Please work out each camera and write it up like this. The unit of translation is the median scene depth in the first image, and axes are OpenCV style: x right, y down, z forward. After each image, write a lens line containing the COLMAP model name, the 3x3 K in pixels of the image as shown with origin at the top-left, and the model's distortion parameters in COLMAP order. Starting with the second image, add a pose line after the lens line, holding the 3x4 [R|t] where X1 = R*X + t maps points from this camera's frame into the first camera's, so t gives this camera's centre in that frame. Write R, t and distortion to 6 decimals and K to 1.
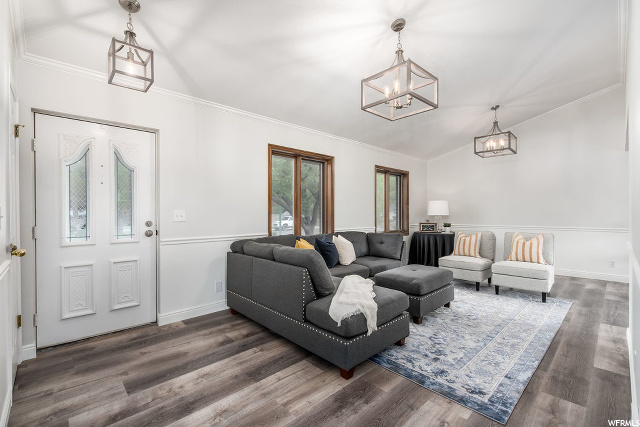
lens RADIAL K [[281.8, 0, 323.1], [0, 281.8, 222.6], [0, 0, 1]] dist [-0.000354, 0.000009]
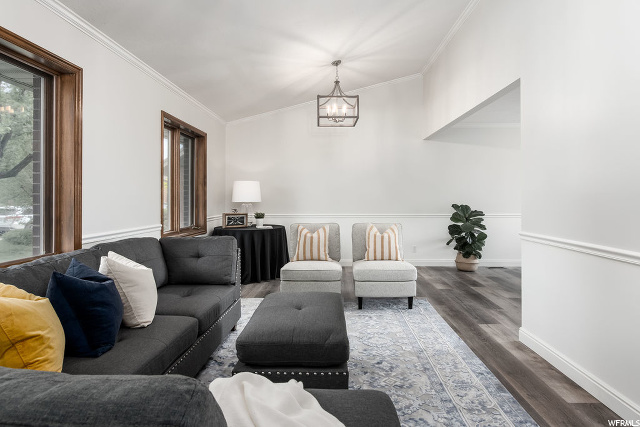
lens RADIAL K [[335.9, 0, 321.7], [0, 335.9, 199.3], [0, 0, 1]] dist [-0.000155, -0.000049]
pose [[0.702371, 0.000778, 0.711811, -0.074180], [0.020326, 0.999570, -0.021149, -0.015303], [-0.711521, 0.029322, 0.702053, 0.402633]]
